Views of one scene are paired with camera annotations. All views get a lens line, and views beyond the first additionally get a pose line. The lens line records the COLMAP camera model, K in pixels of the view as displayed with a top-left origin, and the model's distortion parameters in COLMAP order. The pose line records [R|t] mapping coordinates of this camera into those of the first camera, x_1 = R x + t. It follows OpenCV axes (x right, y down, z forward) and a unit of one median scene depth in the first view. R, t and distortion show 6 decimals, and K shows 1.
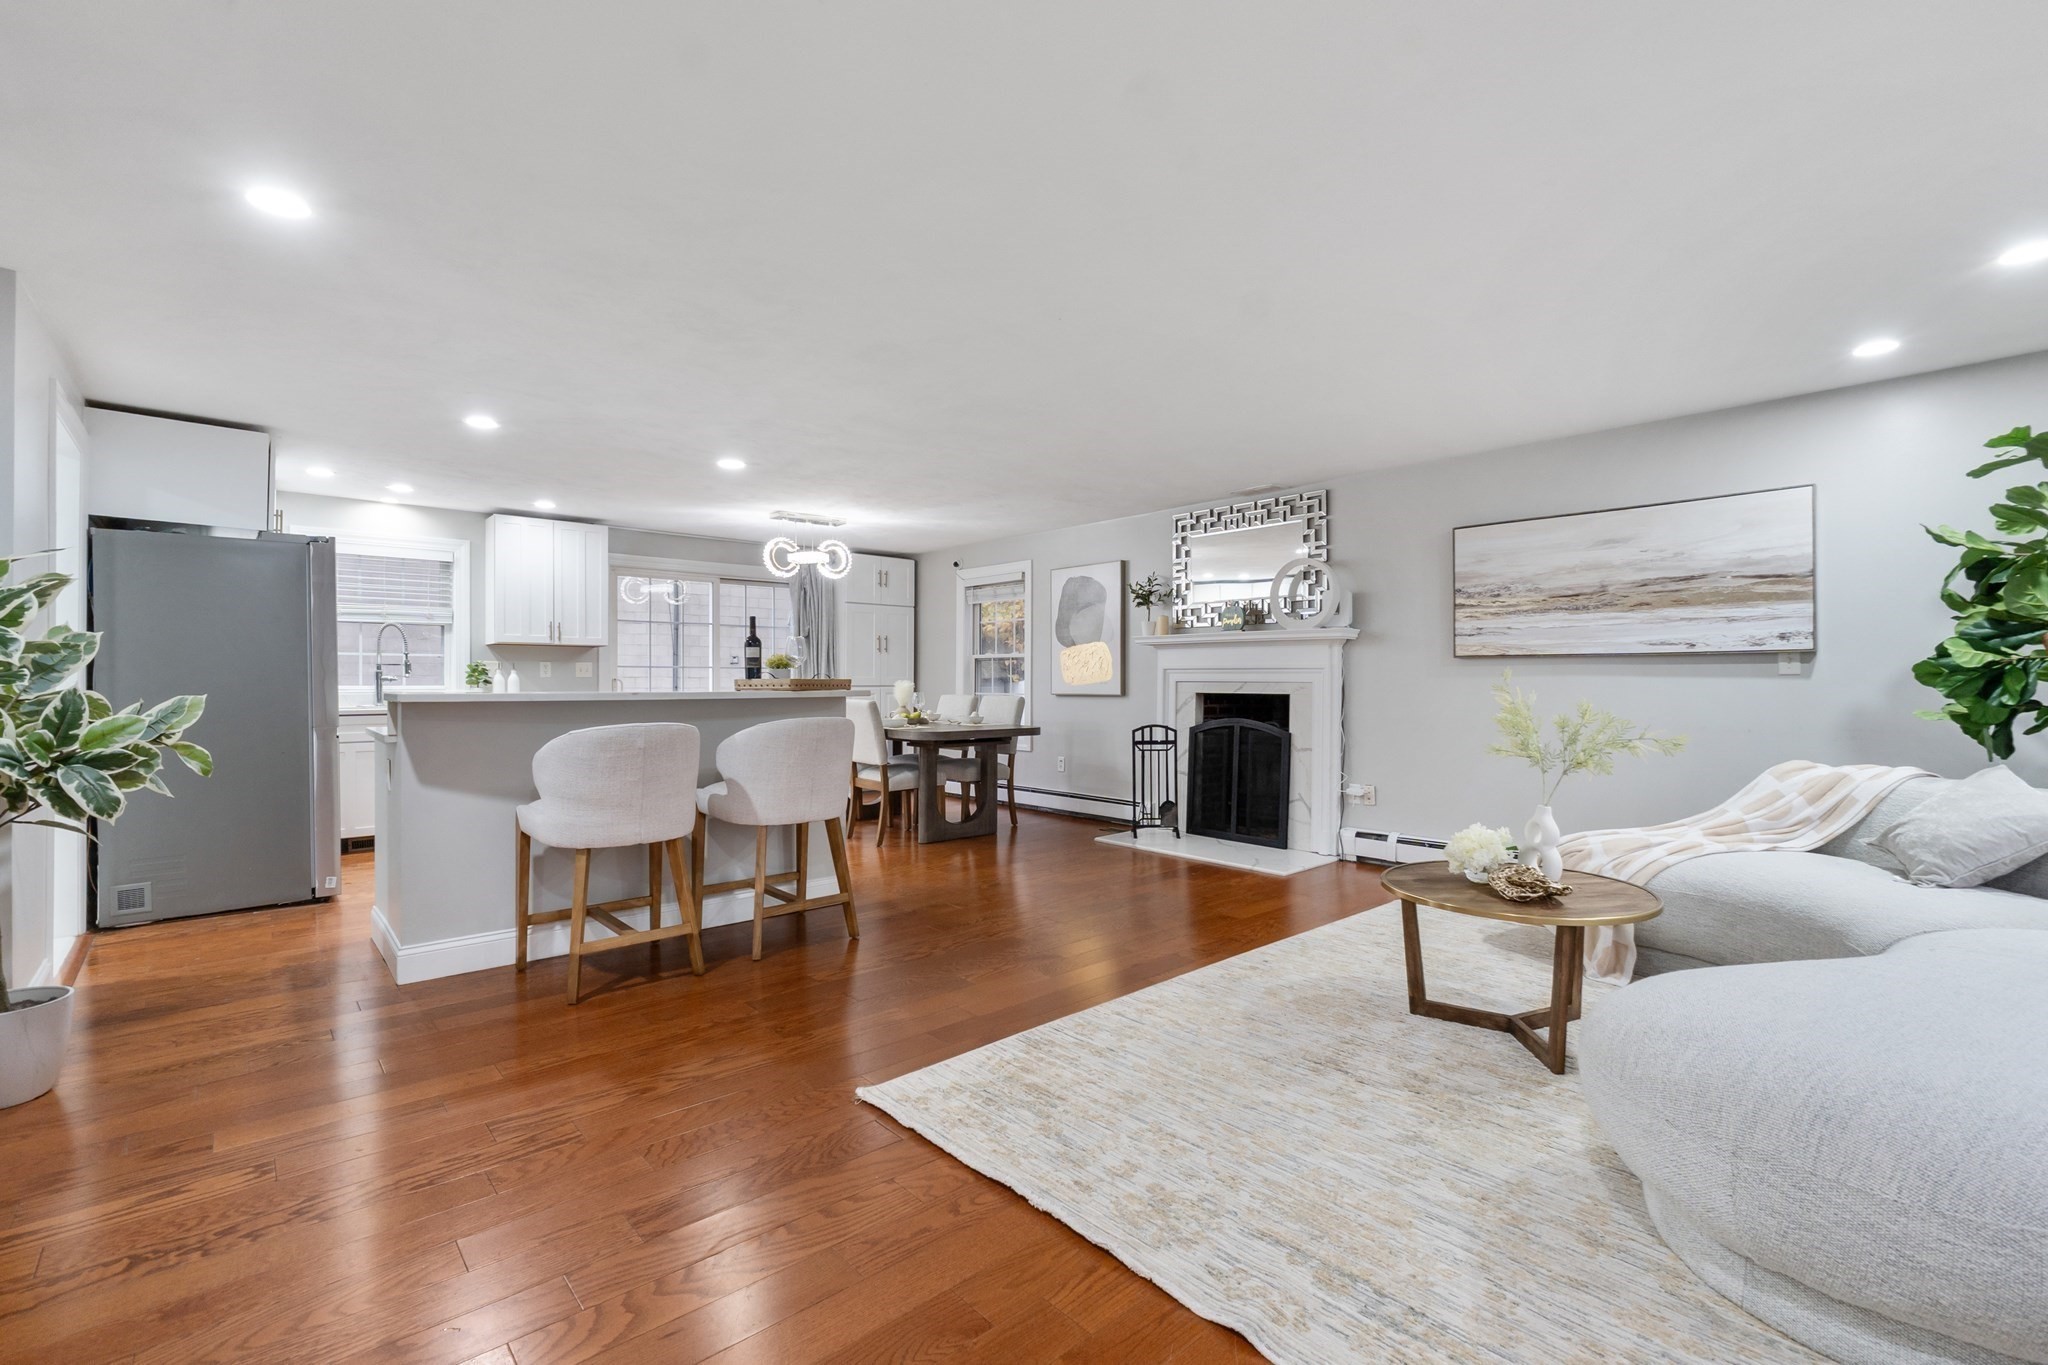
lens RADIAL K [[906.3, 0, 1023.5], [0, 906.3, 684.2], [0, 0, 1]] dist [-0.014770, 0.000198]
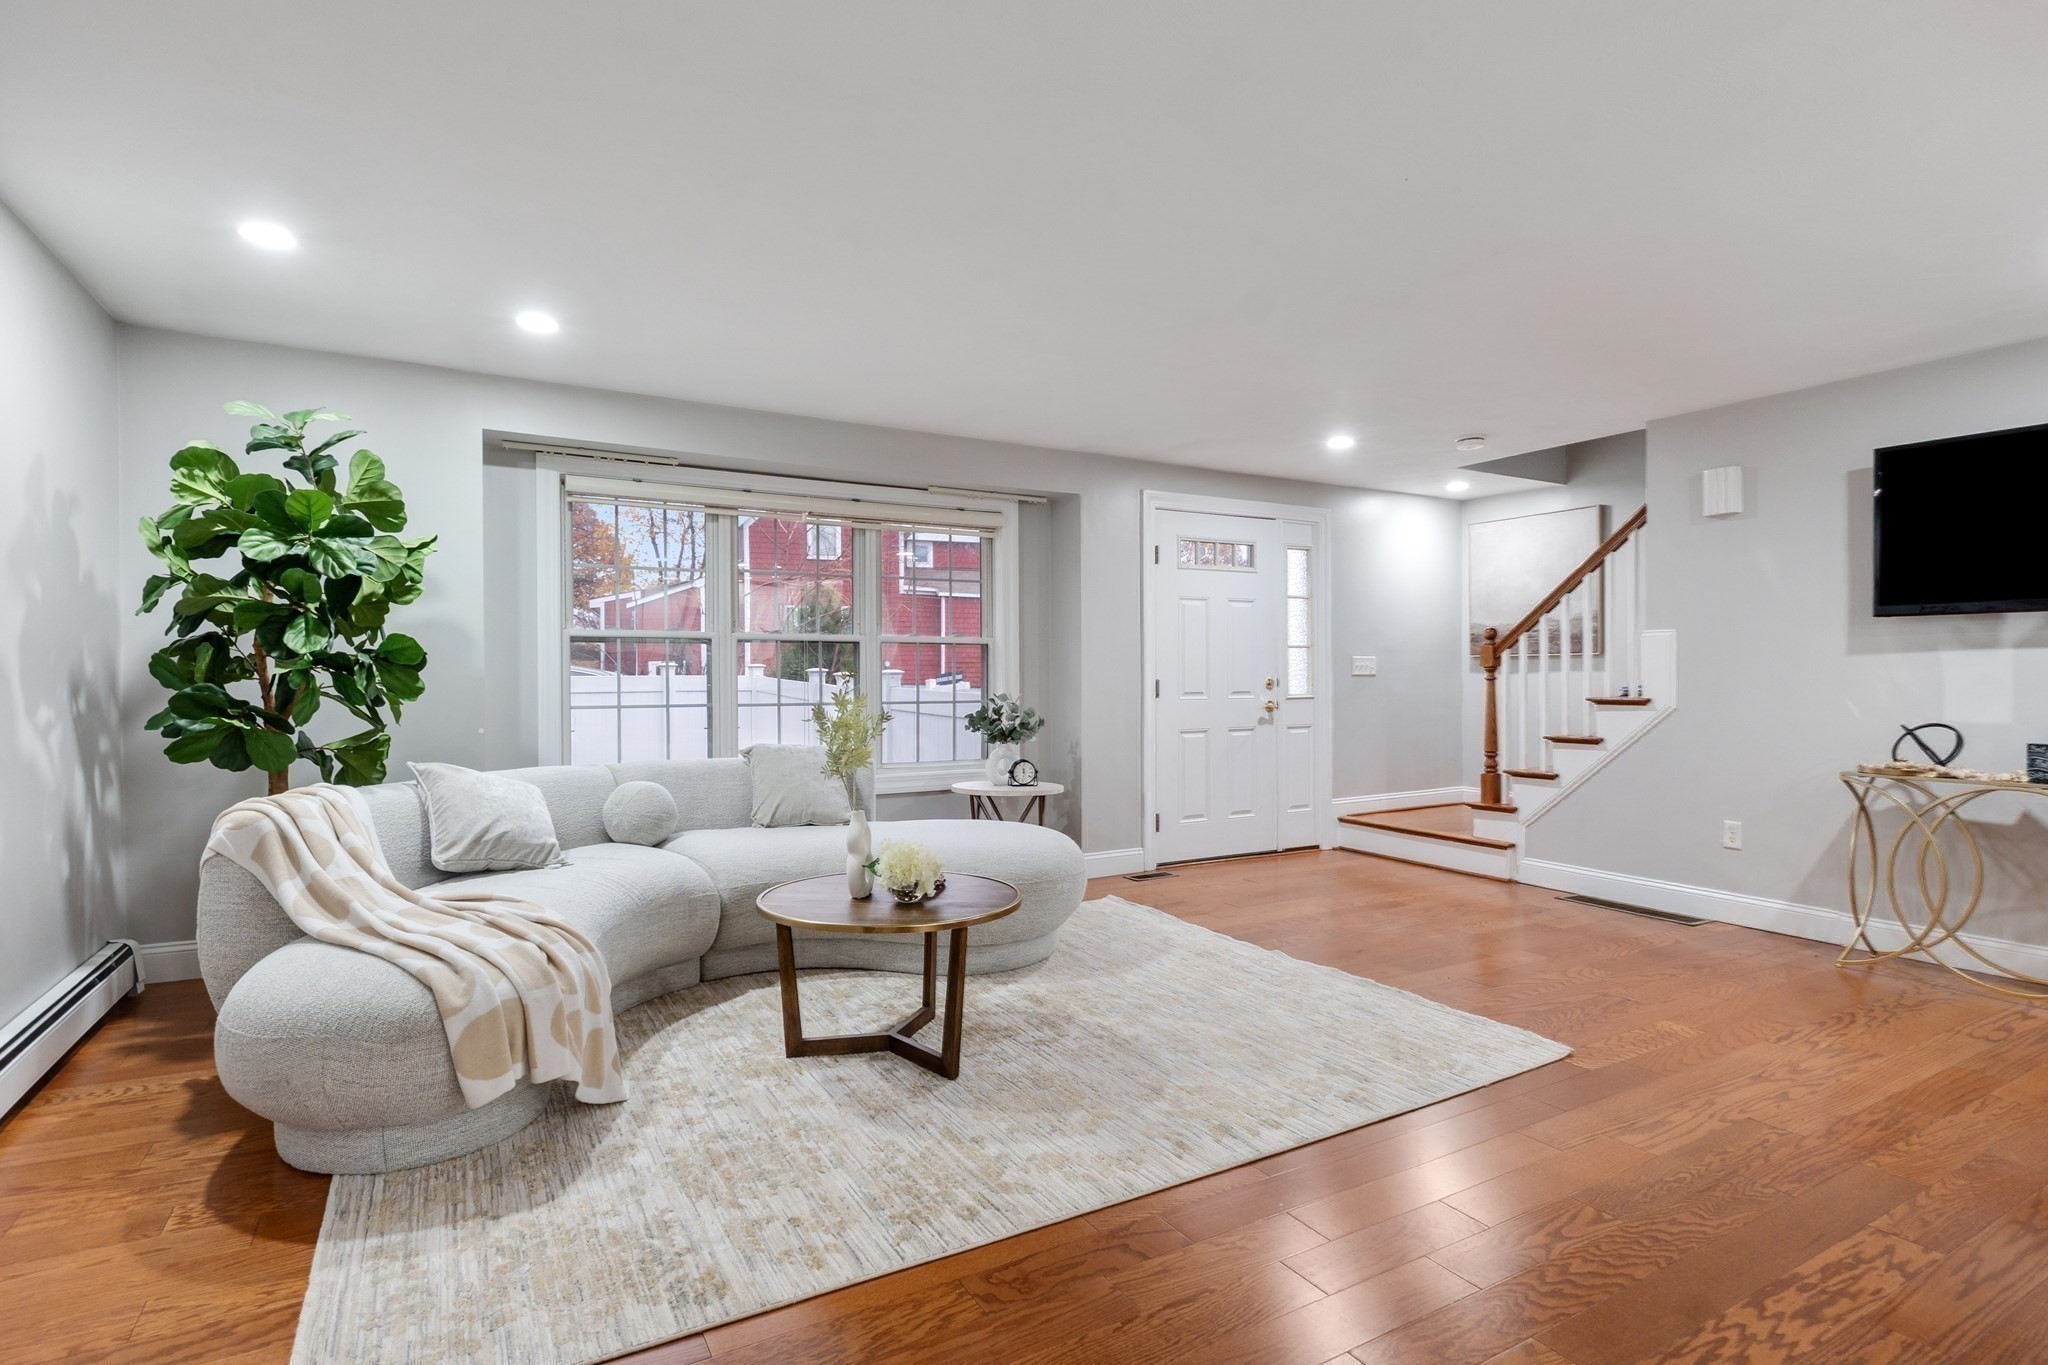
lens RADIAL K [[1011.6, 0, 1016.4], [0, 1011.6, 687.0], [0, 0, 1]] dist [-0.007738, -0.000413]
pose [[-0.977212, -0.003249, 0.212239, 0.092928], [-0.000266, 0.999901, 0.014083, -0.005296], [-0.212264, 0.013706, -0.977116, 0.986576]]
